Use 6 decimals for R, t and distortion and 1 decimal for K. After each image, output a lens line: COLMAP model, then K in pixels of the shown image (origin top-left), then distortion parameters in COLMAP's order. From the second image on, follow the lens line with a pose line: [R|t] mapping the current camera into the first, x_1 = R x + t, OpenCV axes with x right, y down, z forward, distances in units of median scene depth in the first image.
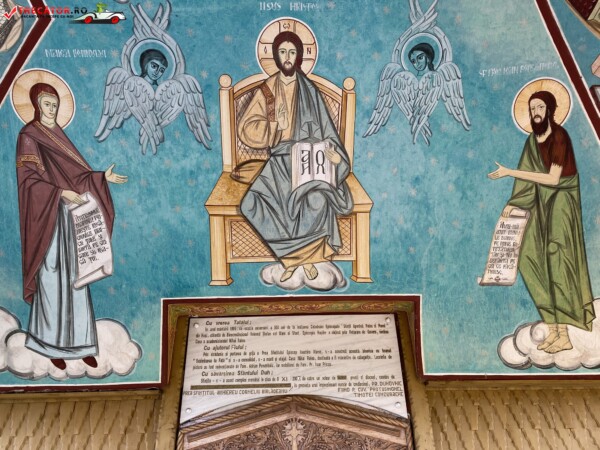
lens RADIAL K [[466.4, 0, 296.1], [0, 466.4, 221.5], [0, 0, 1]] dist [0.016881, 0.000516]
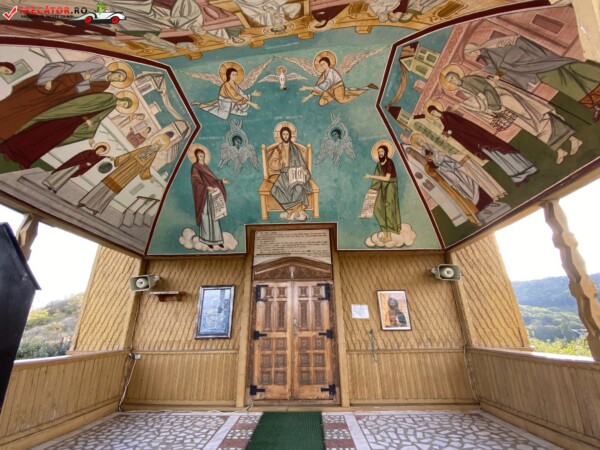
lens RADIAL K [[242.1, 0, 295.7], [0, 242.1, 229.2], [0, 0, 1]] dist [0.019576, -0.001916]
pose [[0.998644, -0.007481, -0.051515, 0.098954], [0.017113, 0.981794, 0.189179, -0.080353], [0.049162, -0.189804, 0.980590, -0.439771]]
